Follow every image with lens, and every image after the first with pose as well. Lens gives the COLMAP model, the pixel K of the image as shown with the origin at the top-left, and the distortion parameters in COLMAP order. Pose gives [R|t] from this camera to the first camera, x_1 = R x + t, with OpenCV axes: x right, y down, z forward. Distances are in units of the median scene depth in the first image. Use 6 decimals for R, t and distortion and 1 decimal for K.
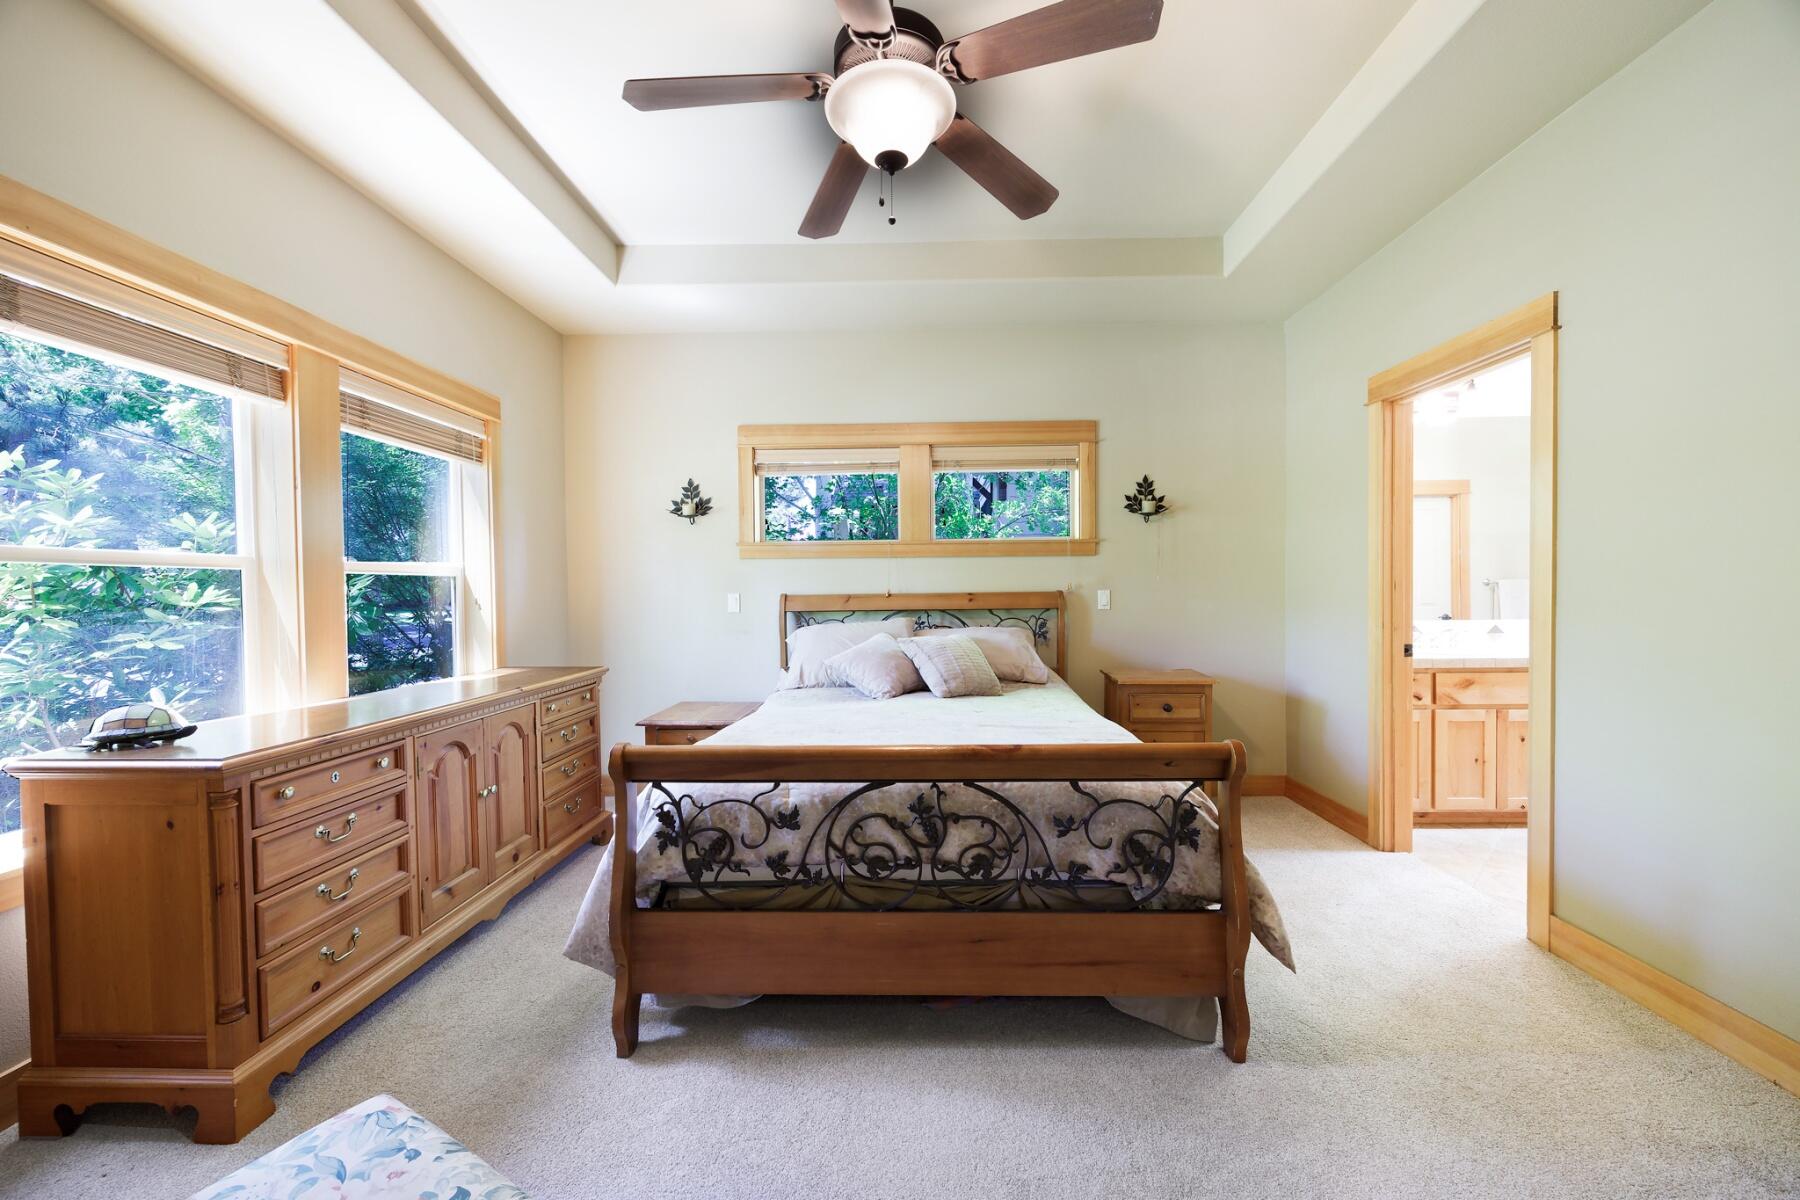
lens RADIAL K [[700.1, 0, 916.9], [0, 700.1, 600.0], [0, 0, 1]] dist [-0.002377, -0.000281]
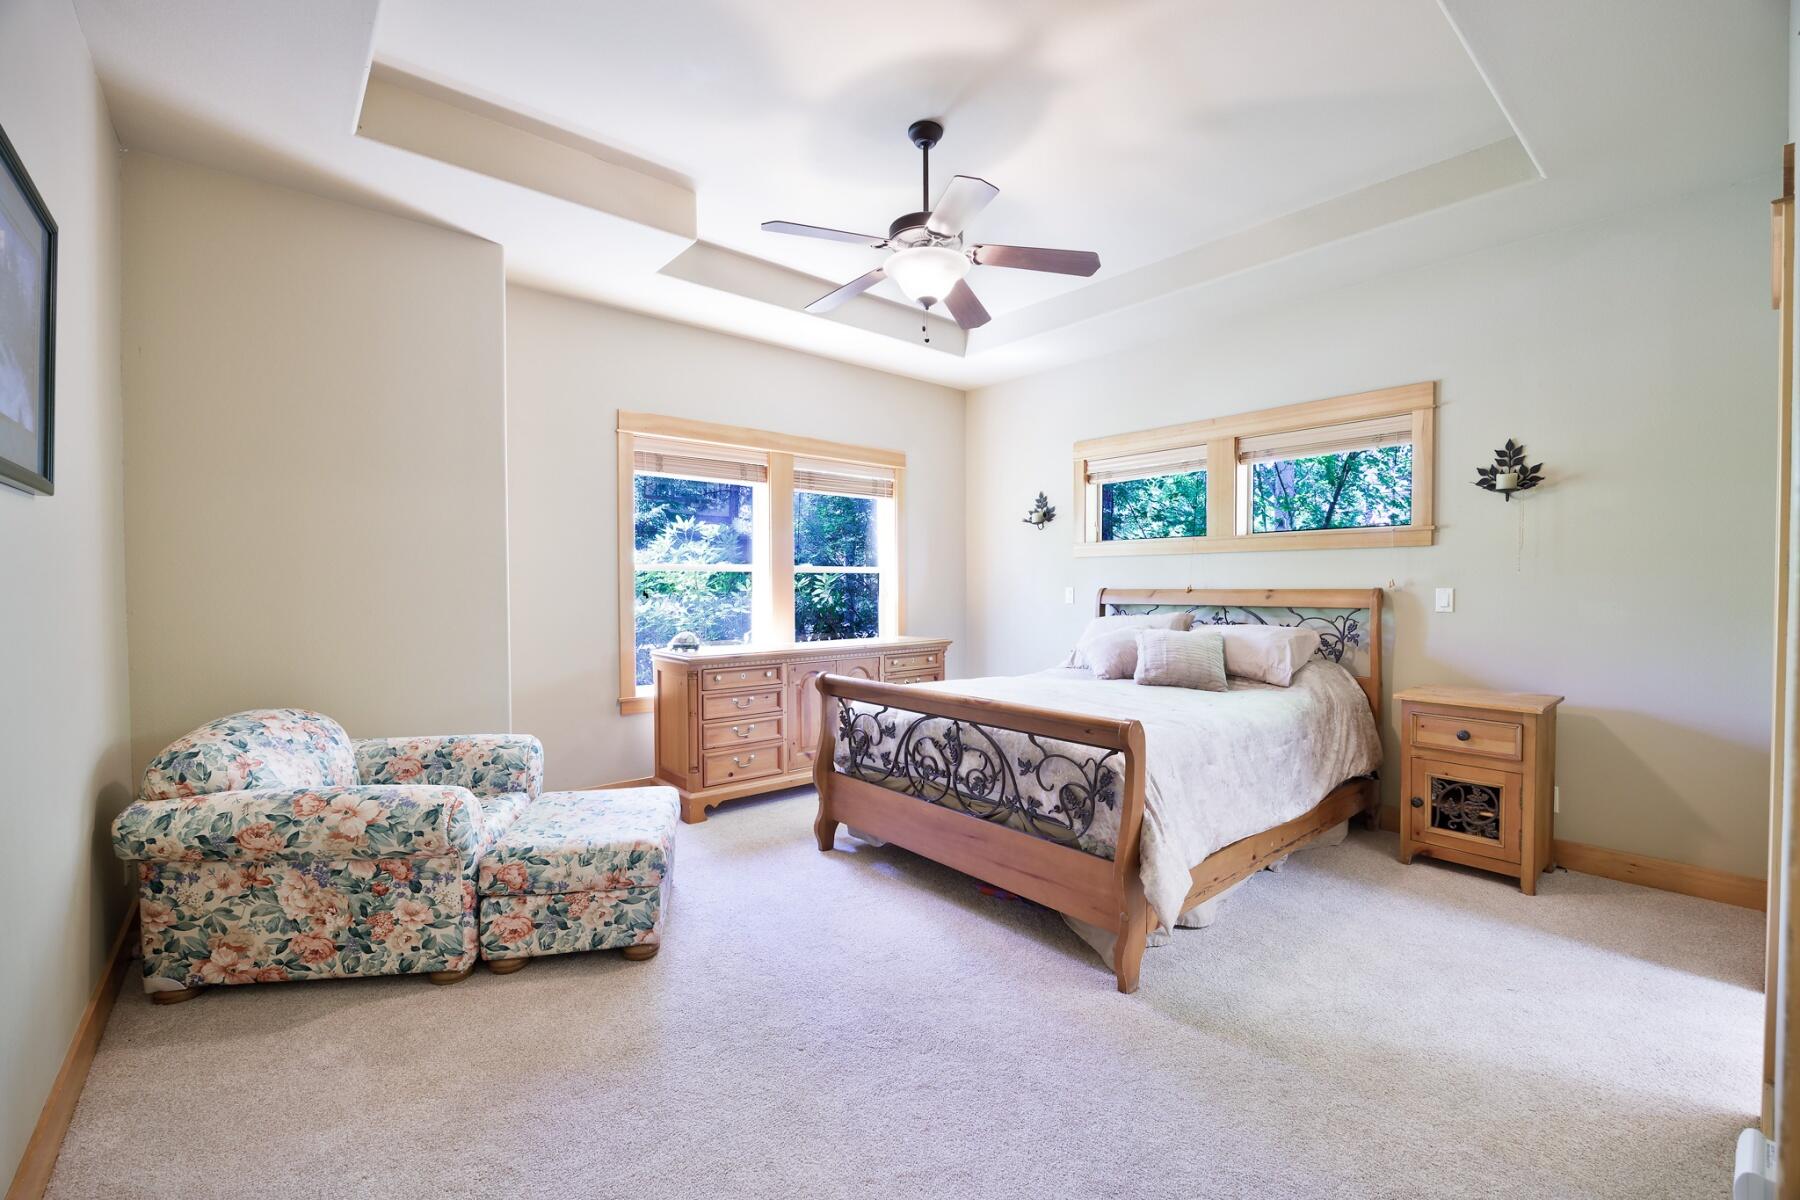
lens RADIAL K [[762.1, 0, 900.0], [0, 762.1, 600.0], [0, 0, 1]] dist [-0.002880, -0.000091]
pose [[0.663882, 0.023744, -0.747460, 1.098392], [-0.016795, 0.999717, 0.016840, -0.010596], [0.747648, 0.001373, 0.664093, -0.121350]]
